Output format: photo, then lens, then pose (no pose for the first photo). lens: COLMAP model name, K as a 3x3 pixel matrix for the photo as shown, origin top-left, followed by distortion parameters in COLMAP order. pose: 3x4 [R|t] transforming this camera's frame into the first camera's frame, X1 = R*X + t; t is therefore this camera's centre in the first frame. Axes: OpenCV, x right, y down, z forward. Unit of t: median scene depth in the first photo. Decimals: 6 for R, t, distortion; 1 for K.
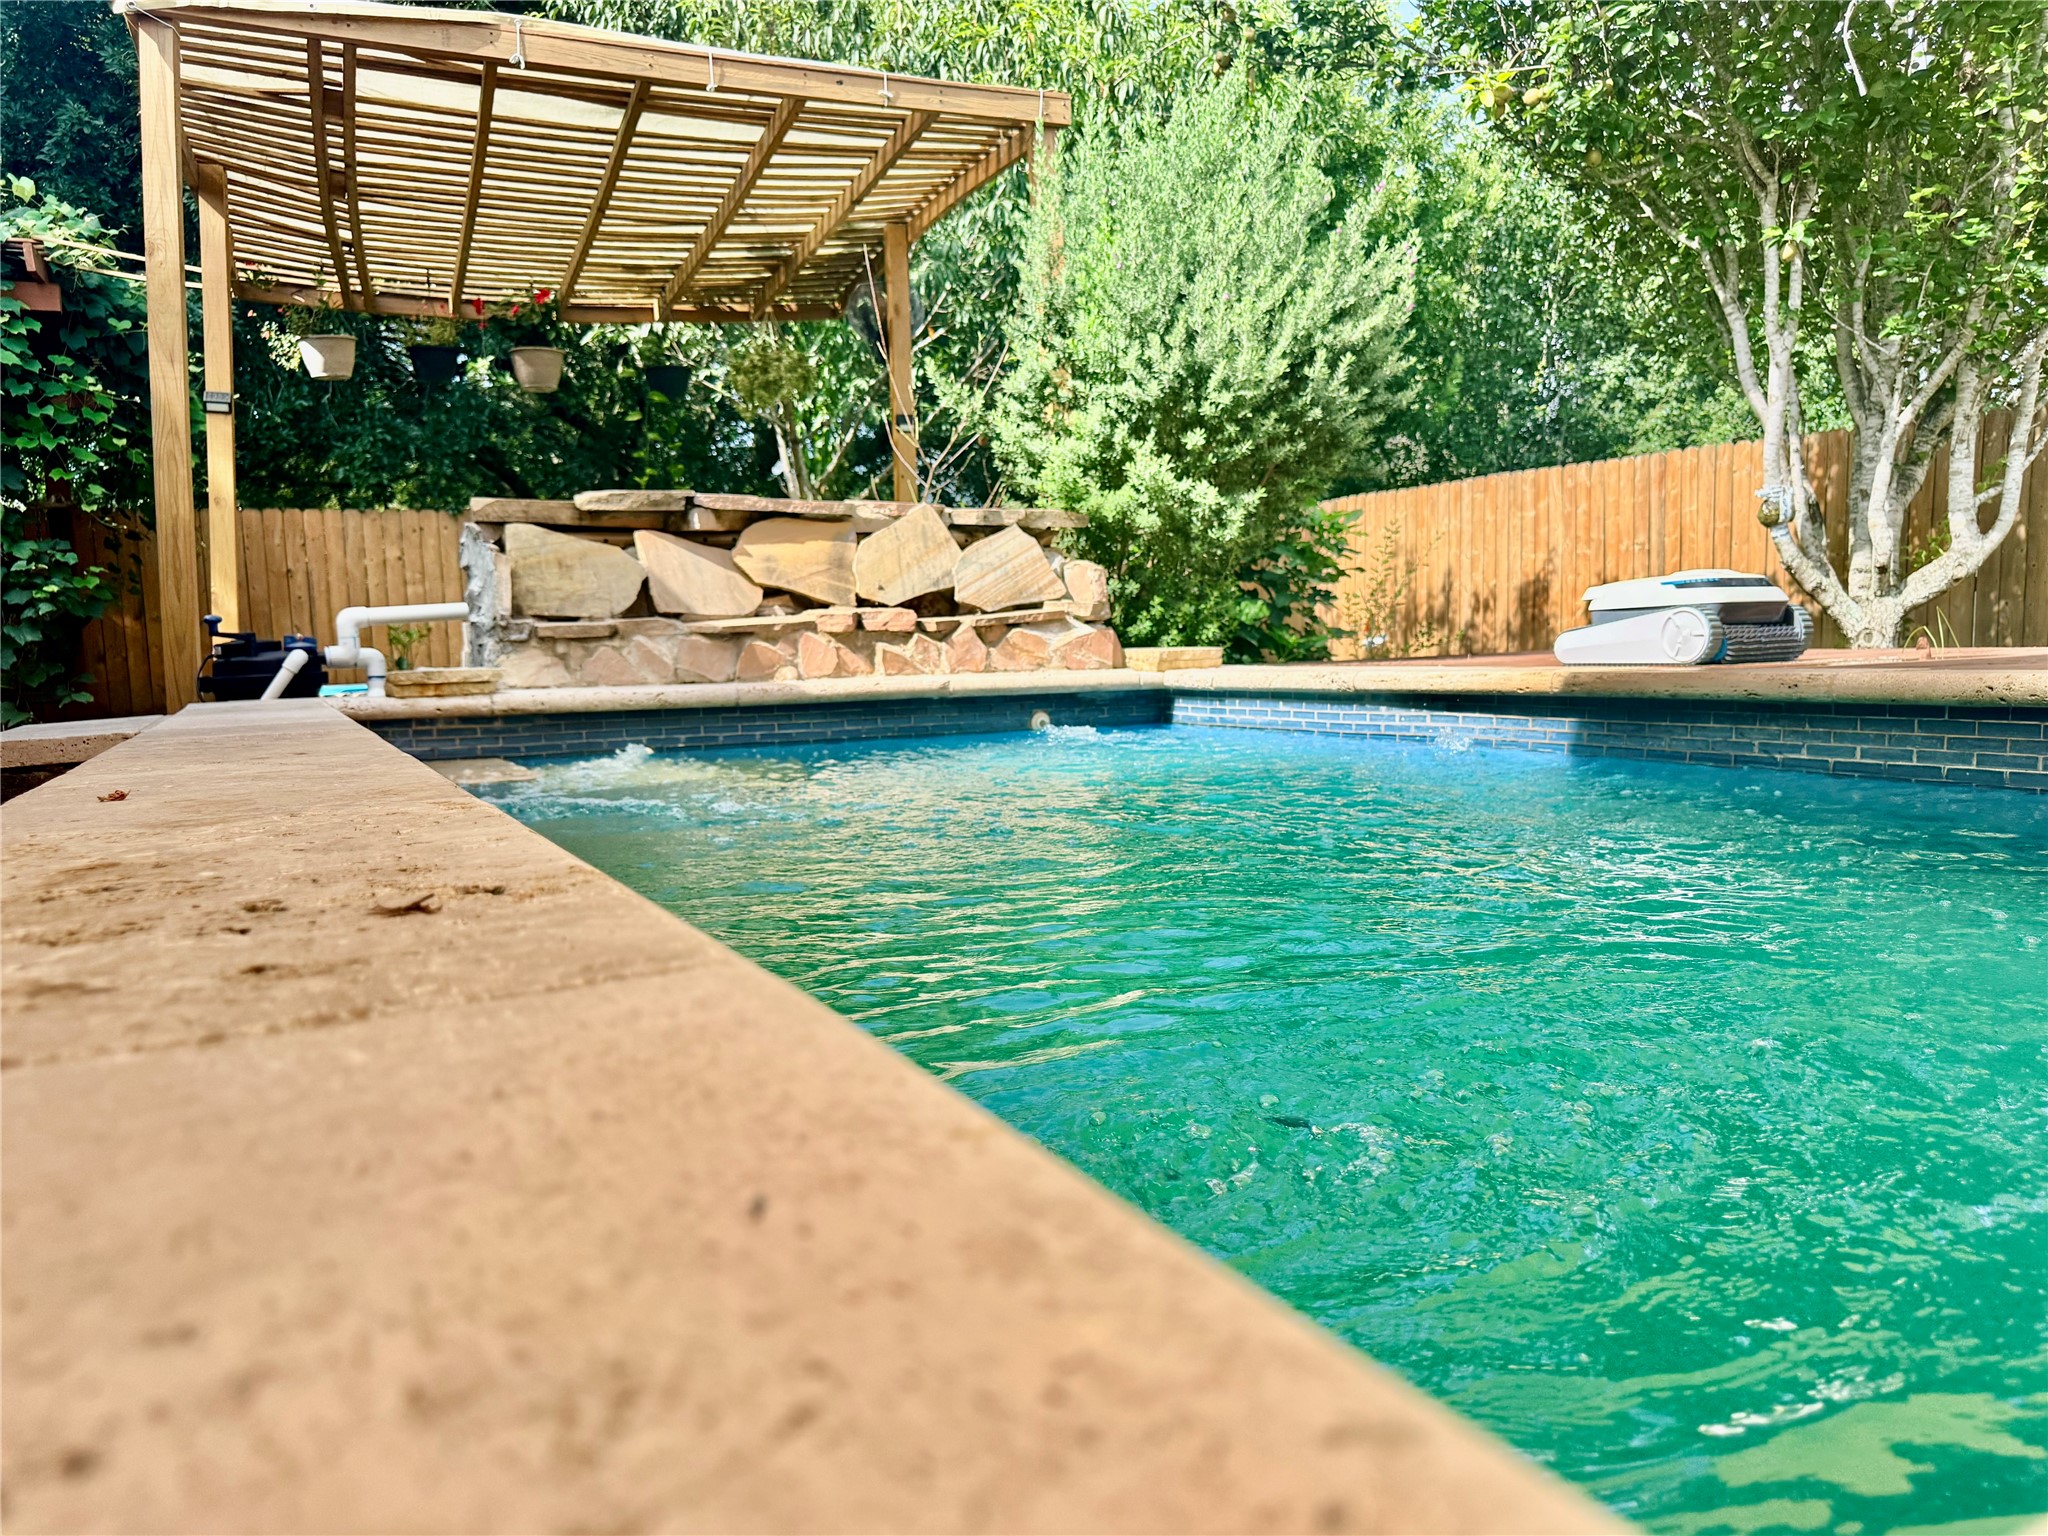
lens RADIAL K [[1456.2, 0, 1024.0], [0, 1456.2, 768.0], [0, 0, 1]] dist [0.073374, -0.143046]
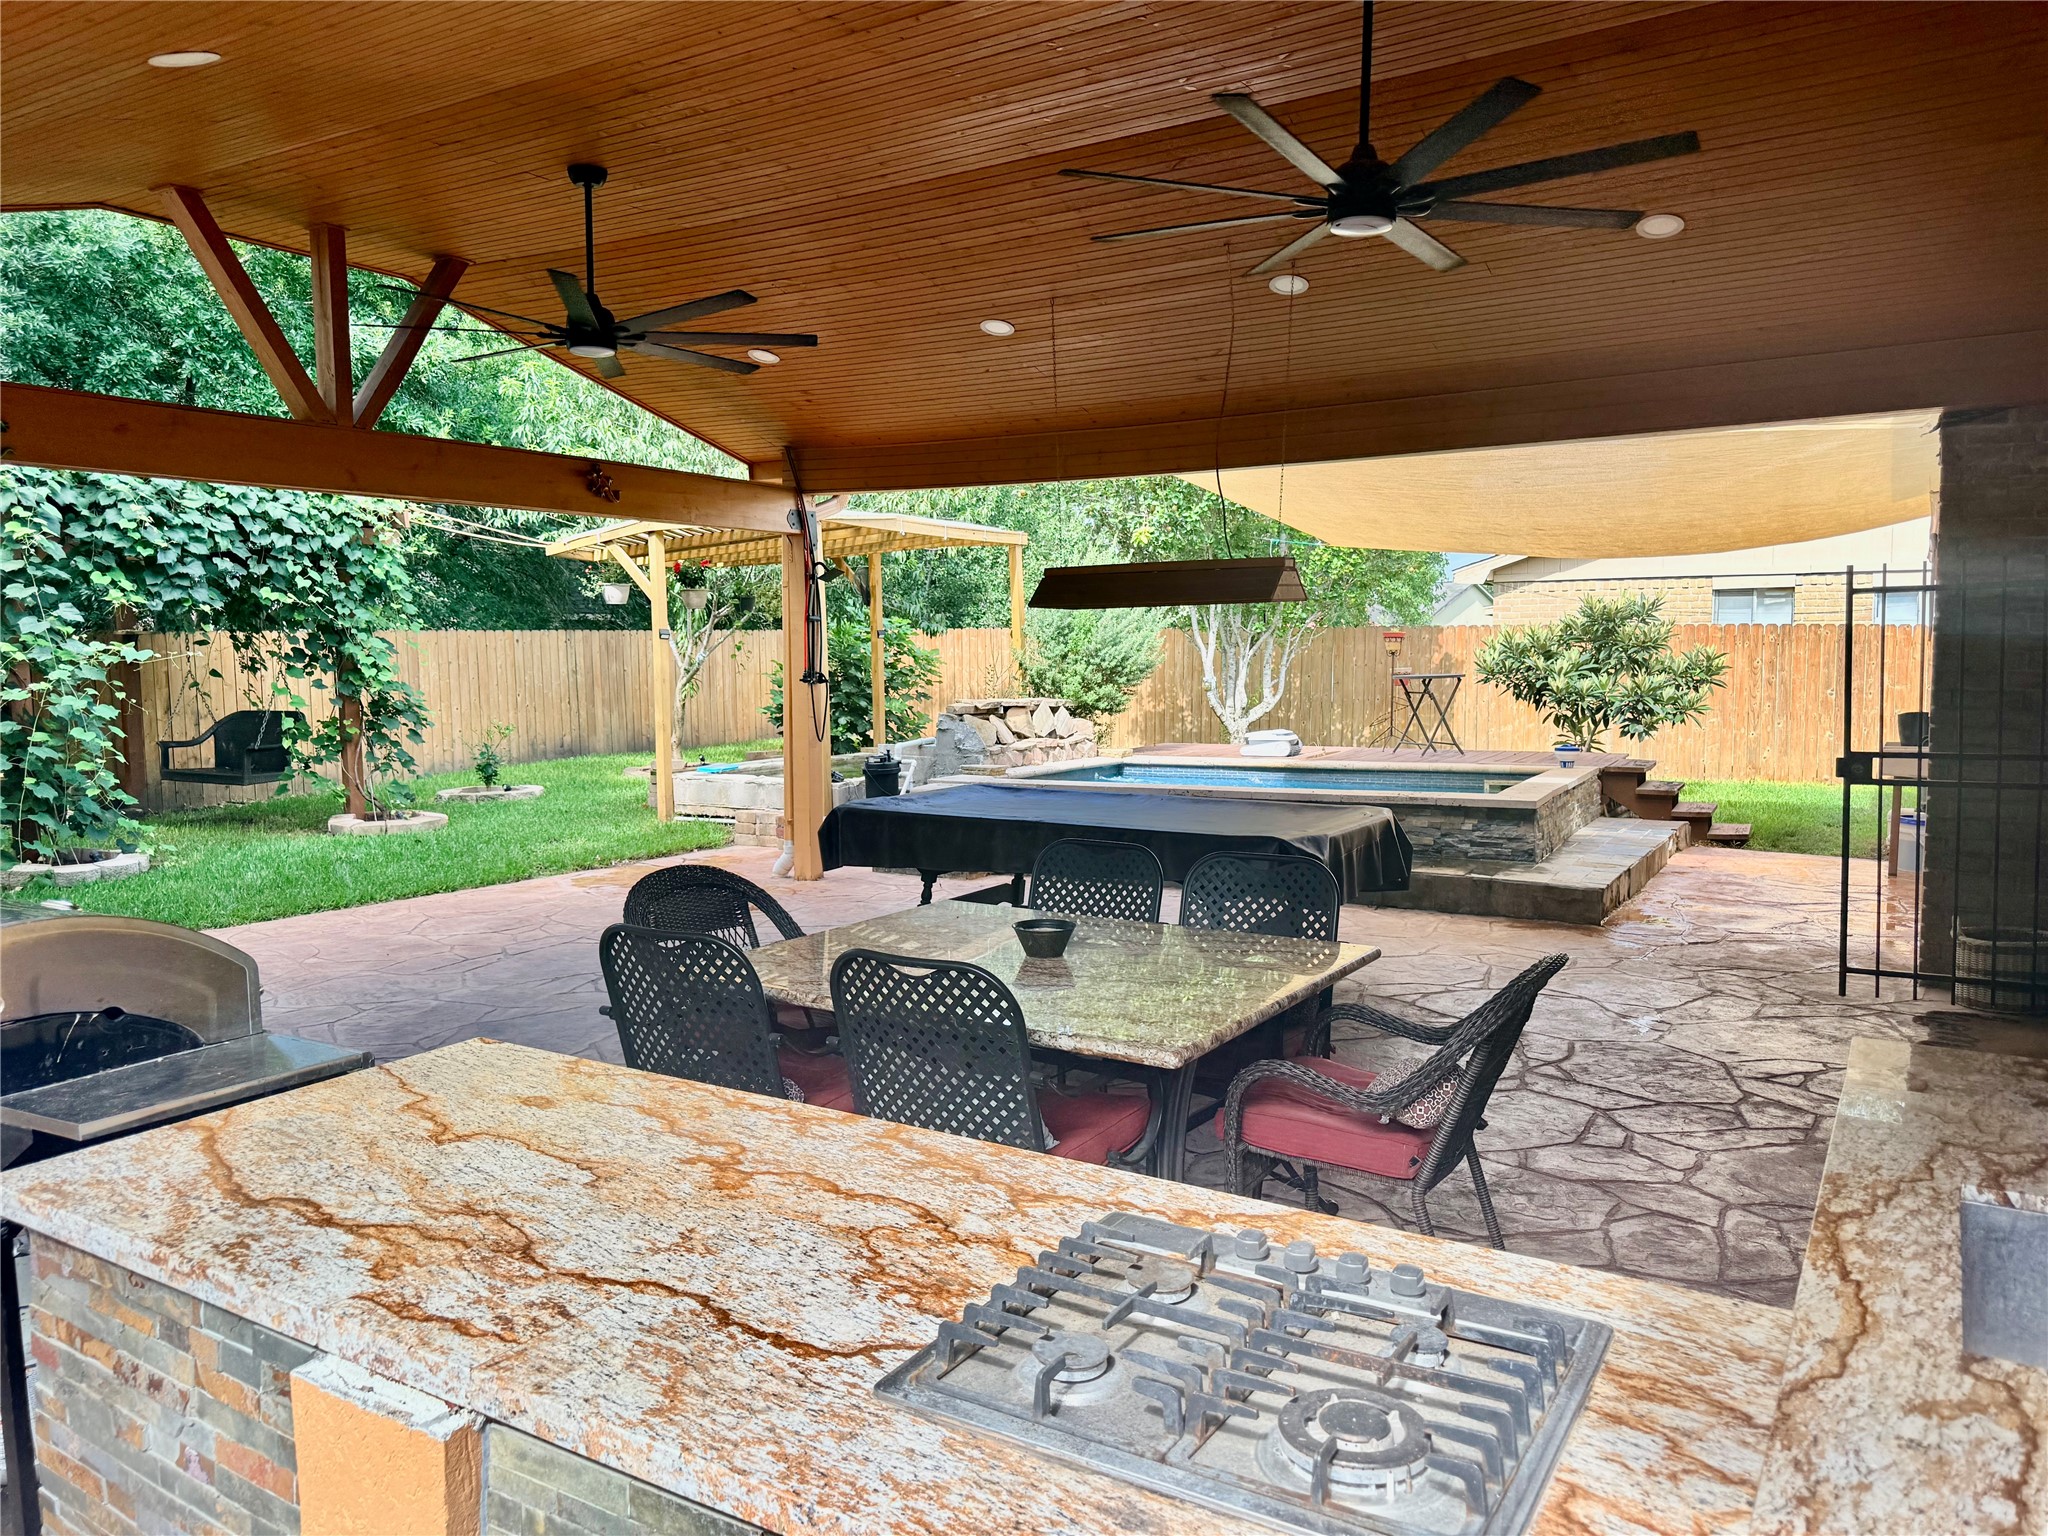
lens RADIAL K [[1426.7, 0, 1025.7], [0, 1426.7, 760.3], [0, 0, 1]] dist [0.139596, -0.357642]
pose [[0.823340, -0.024450, 0.567021, -1.682301], [0.037203, 0.999248, -0.010933, -0.034525], [-0.566327, 0.030096, 0.823631, -1.277920]]
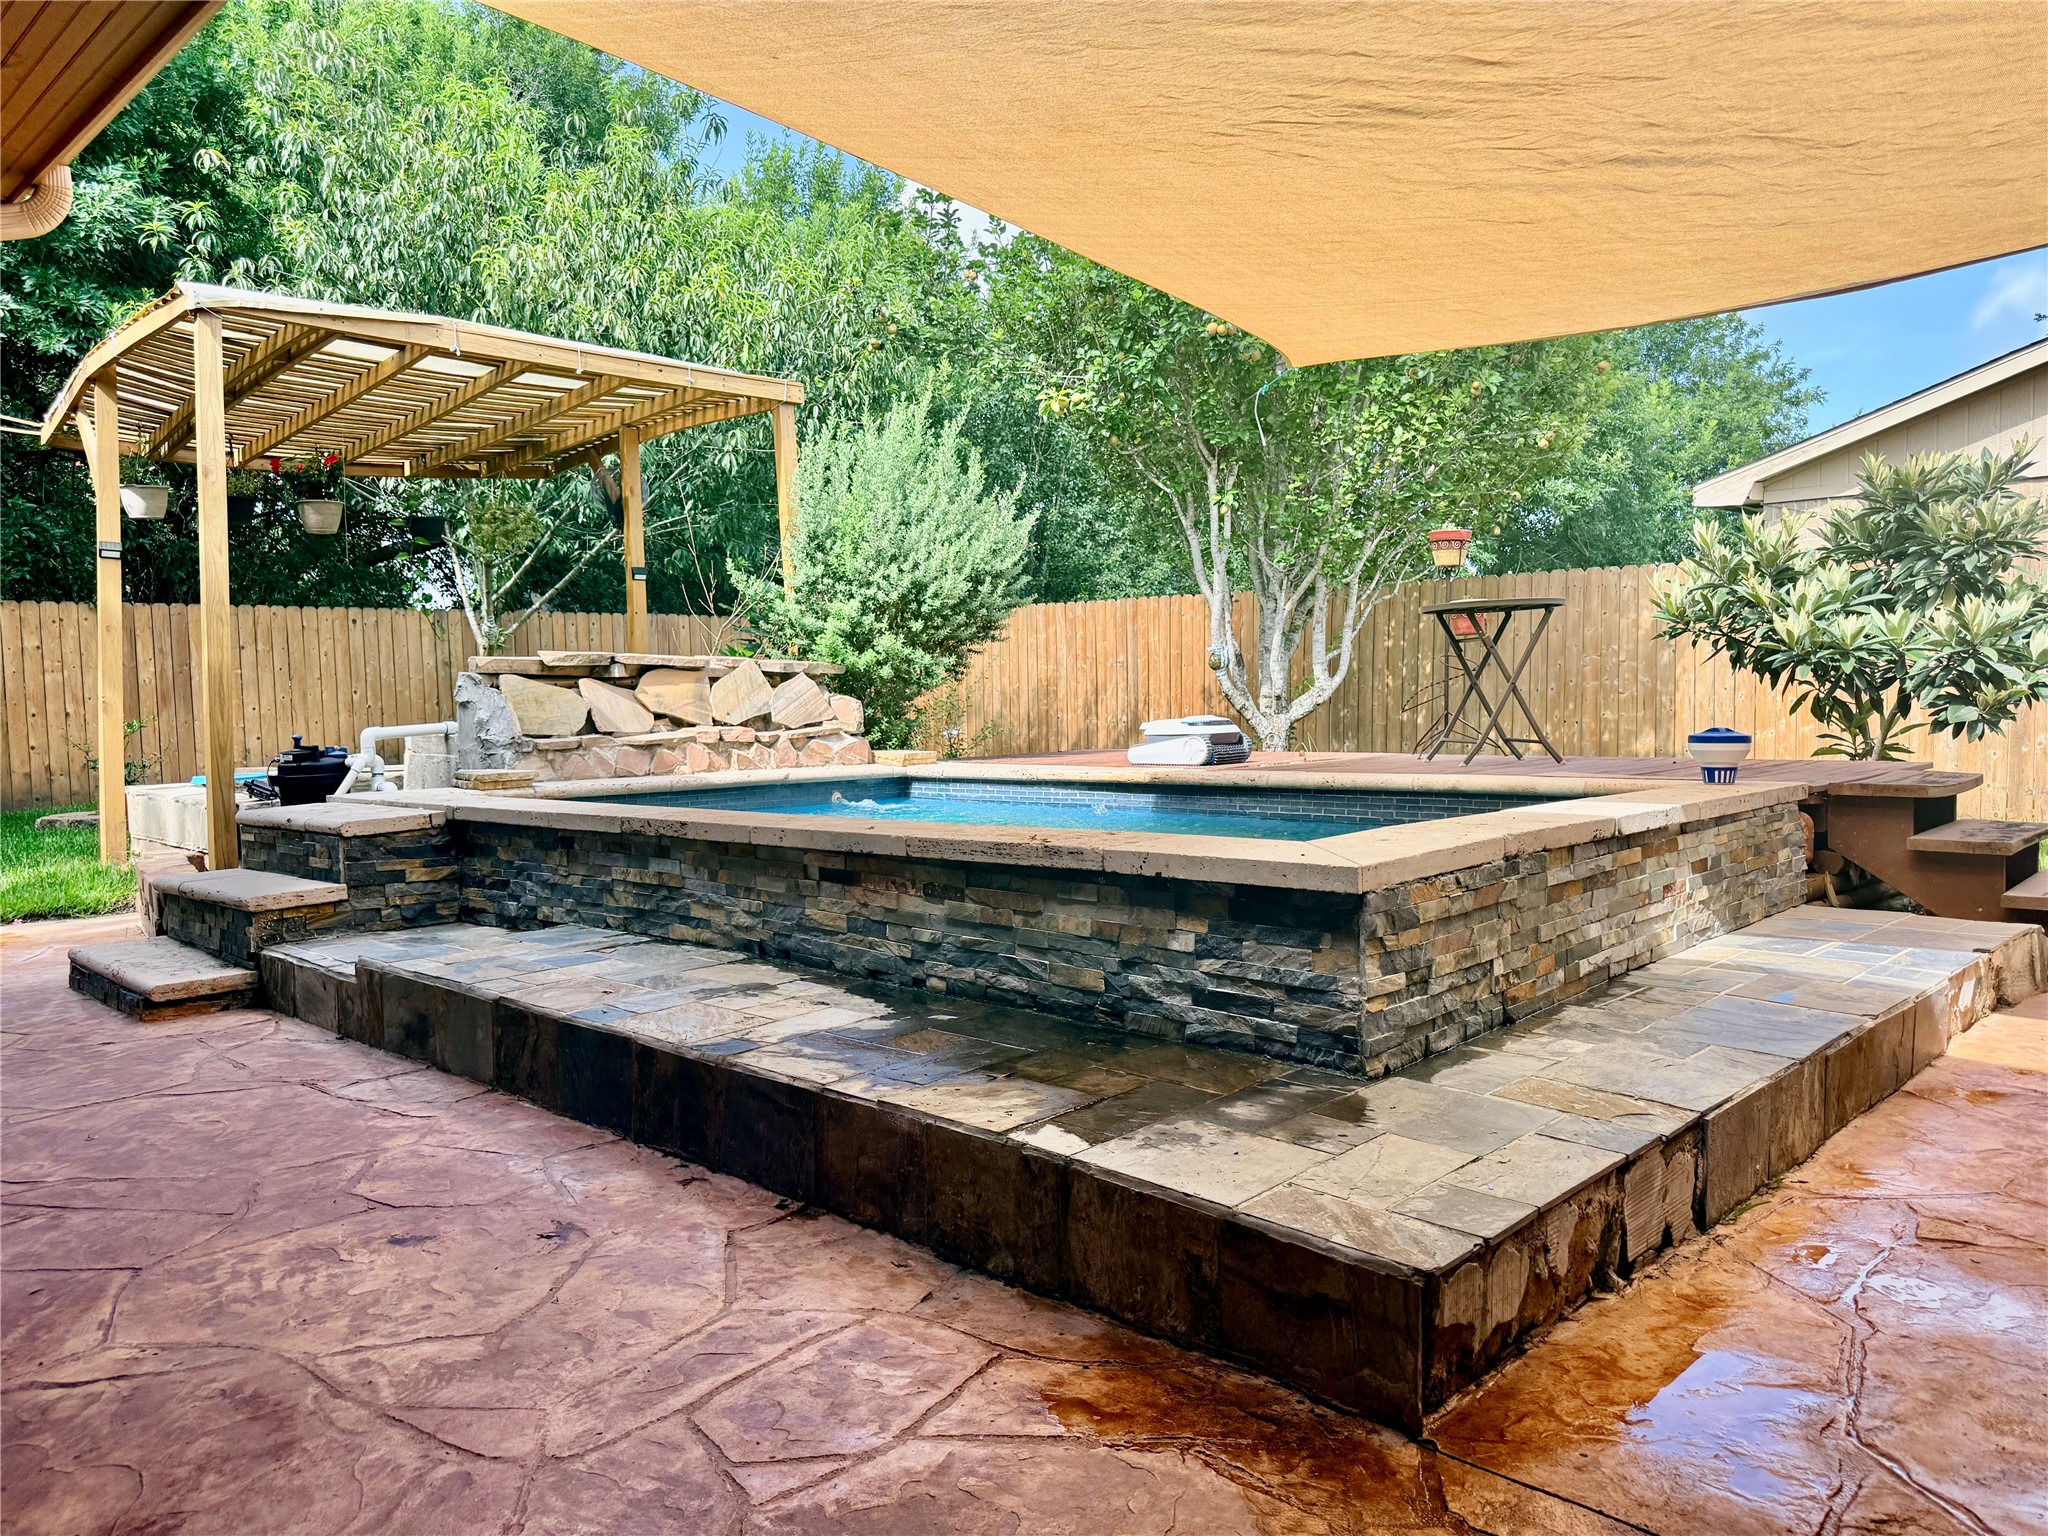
lens RADIAL K [[1437.2, 0, 1051.9], [0, 1437.2, 768.2], [0, 0, 1]] dist [0.031821, -0.005836]
pose [[0.929675, -0.006523, 0.368322, -0.334906], [0.023286, 0.998884, -0.041086, 0.006539], [-0.367643, 0.046773, 0.928790, -0.547897]]
